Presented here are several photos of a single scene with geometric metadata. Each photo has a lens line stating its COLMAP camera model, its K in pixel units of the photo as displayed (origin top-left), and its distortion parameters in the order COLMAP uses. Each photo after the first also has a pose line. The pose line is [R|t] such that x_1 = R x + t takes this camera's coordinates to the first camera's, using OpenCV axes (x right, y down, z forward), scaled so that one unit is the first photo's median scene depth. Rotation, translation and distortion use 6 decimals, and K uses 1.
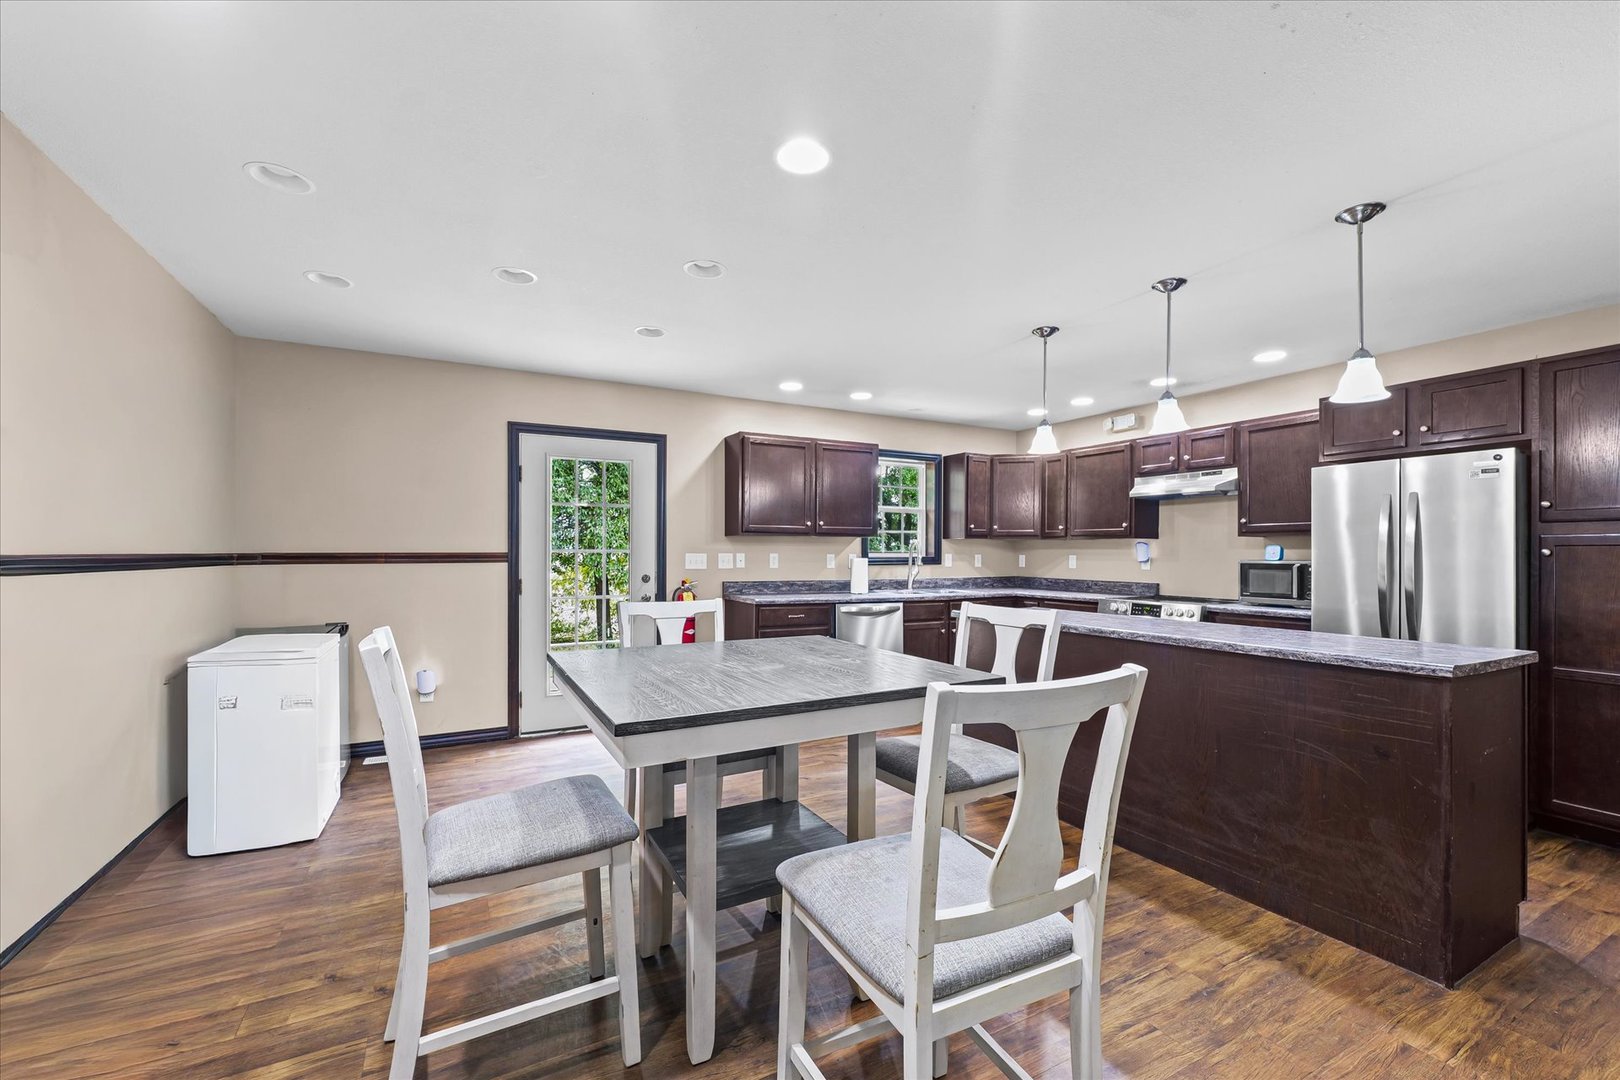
lens RADIAL K [[646.8, 0, 812.3], [0, 646.8, 554.9], [0, 0, 1]] dist [0.012609, 0.000309]
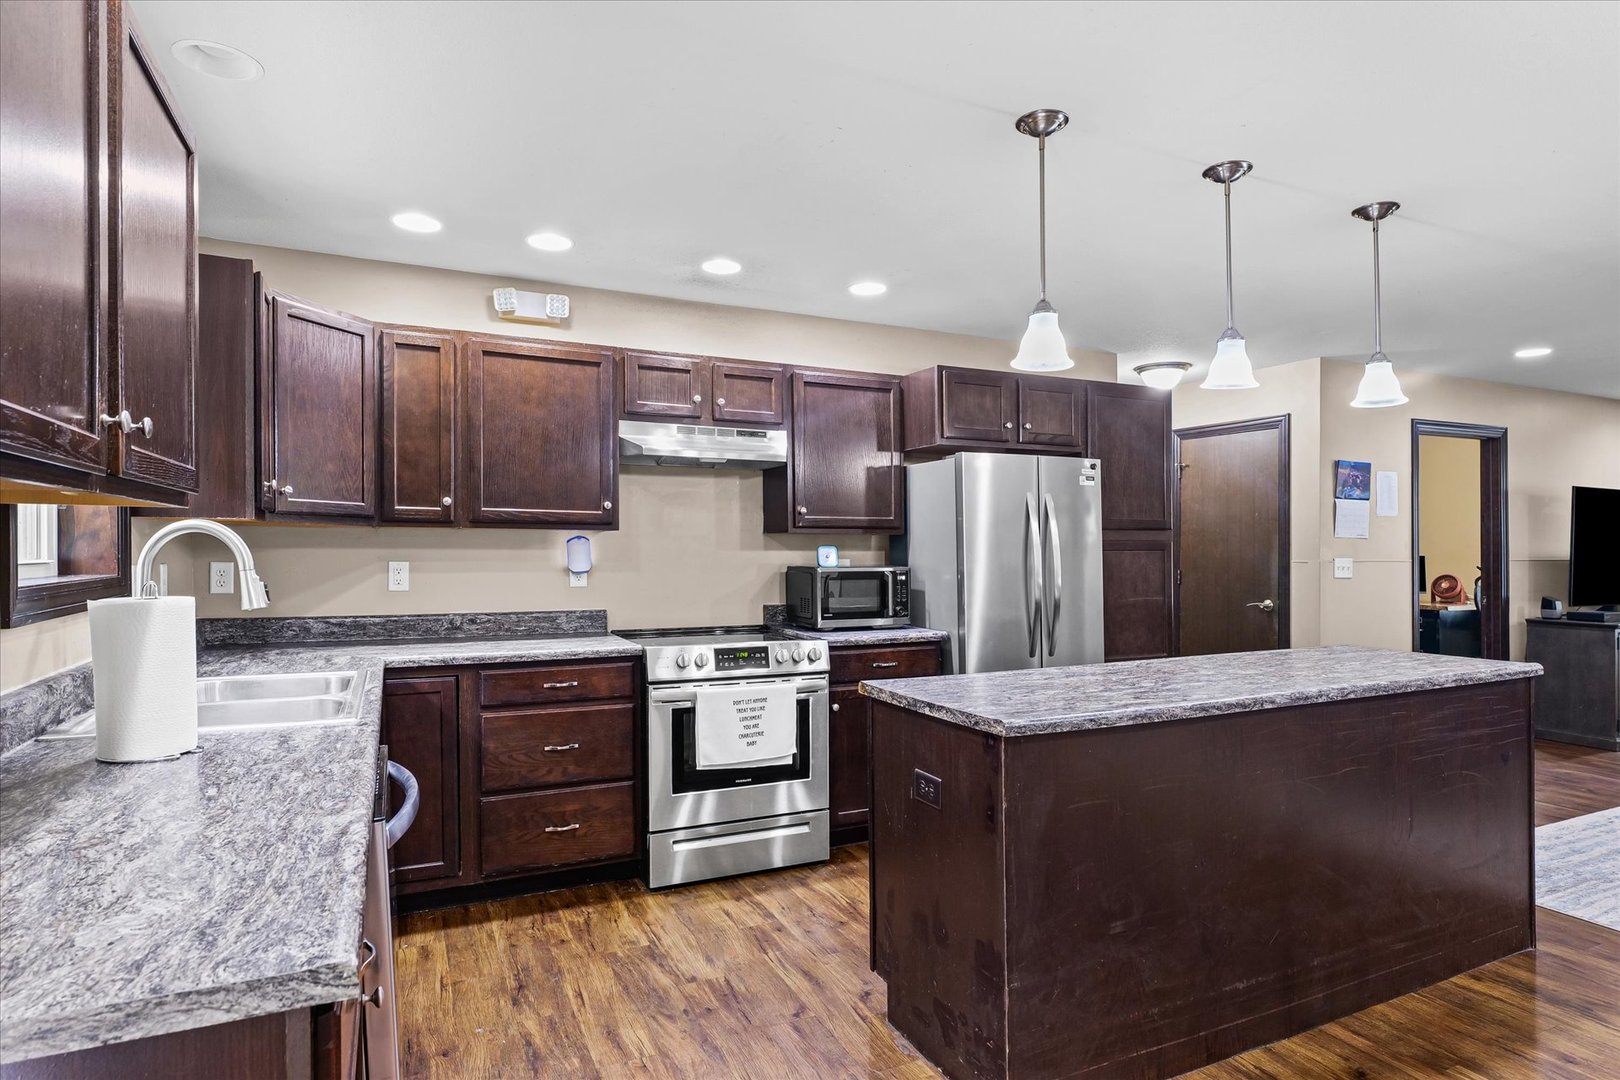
lens RADIAL K [[880.5, 0, 807.3], [0, 880.5, 540.2], [0, 0, 1]] dist [-0.001279, 0.001623]
pose [[0.052558, 0.000777, 0.998618, -0.240473], [-0.000026, 1.000000, -0.000777, -0.017286], [-0.998618, 0.000015, 0.052558, 0.833400]]
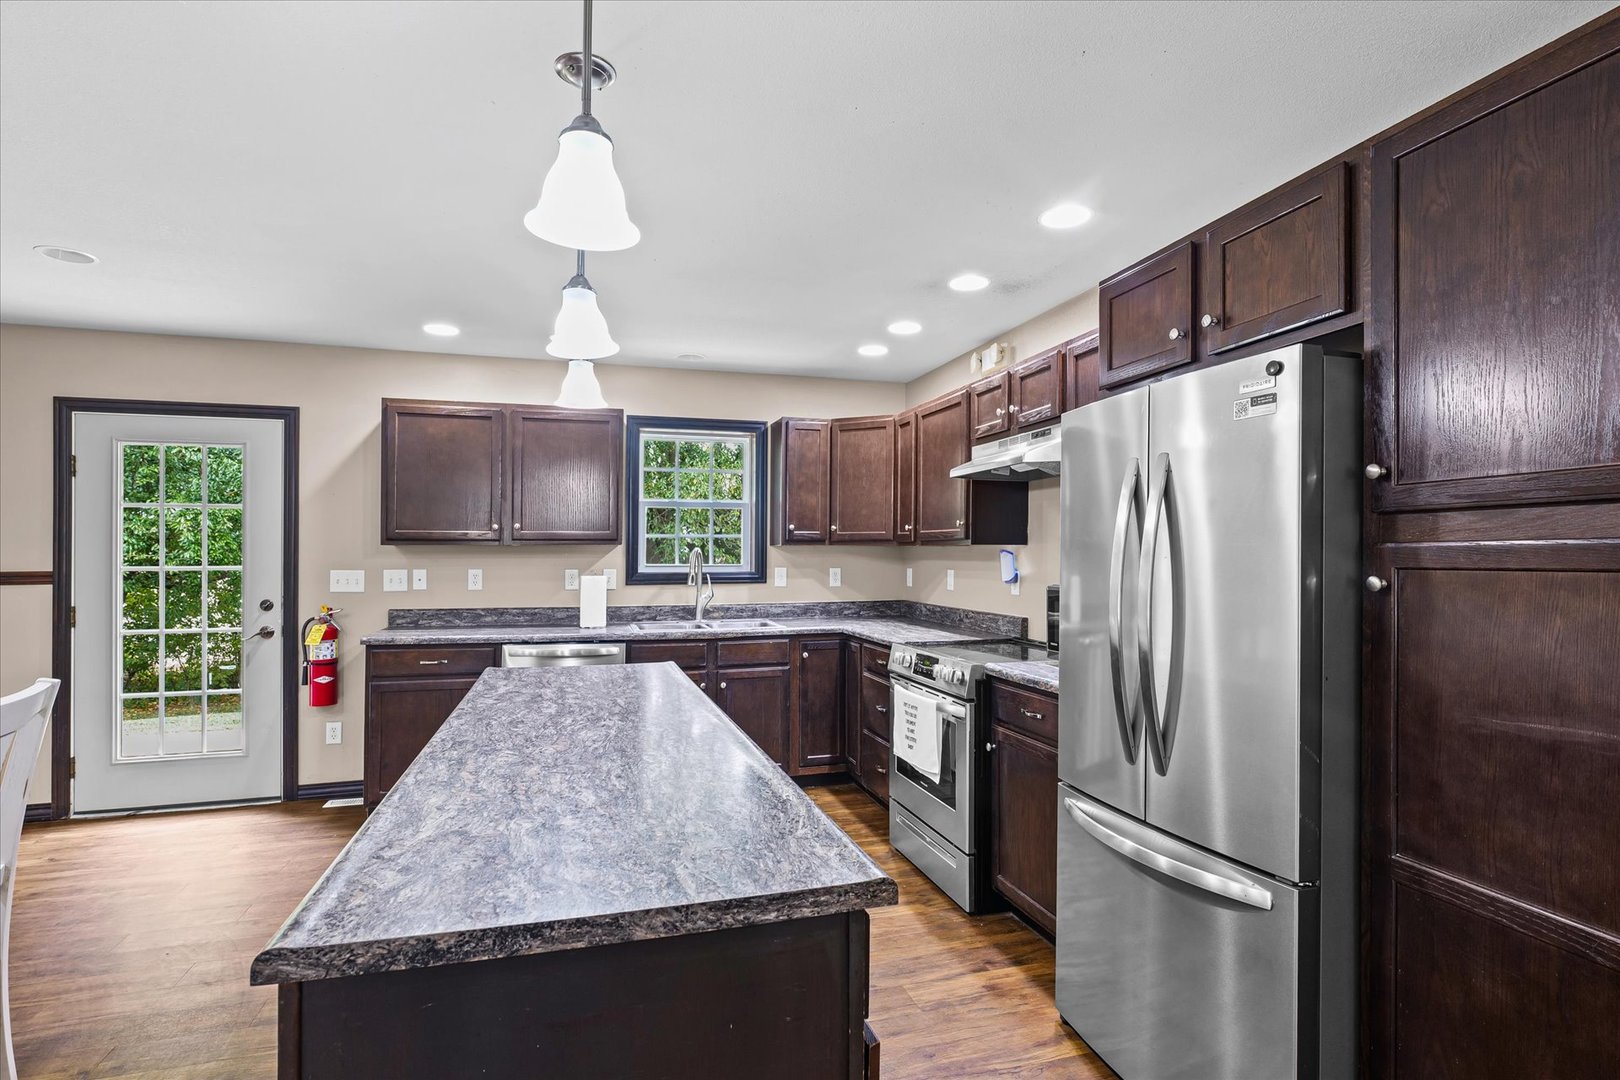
lens RADIAL K [[784.3, 0, 801.1], [0, 784.3, 550.9], [0, 0, 1]] dist [0.002470, 0.000469]
pose [[0.979878, -0.005797, -0.199515, 0.501729], [0.003728, 0.999935, -0.010746, -0.012594], [0.199564, 0.009786, 0.979836, 0.250409]]
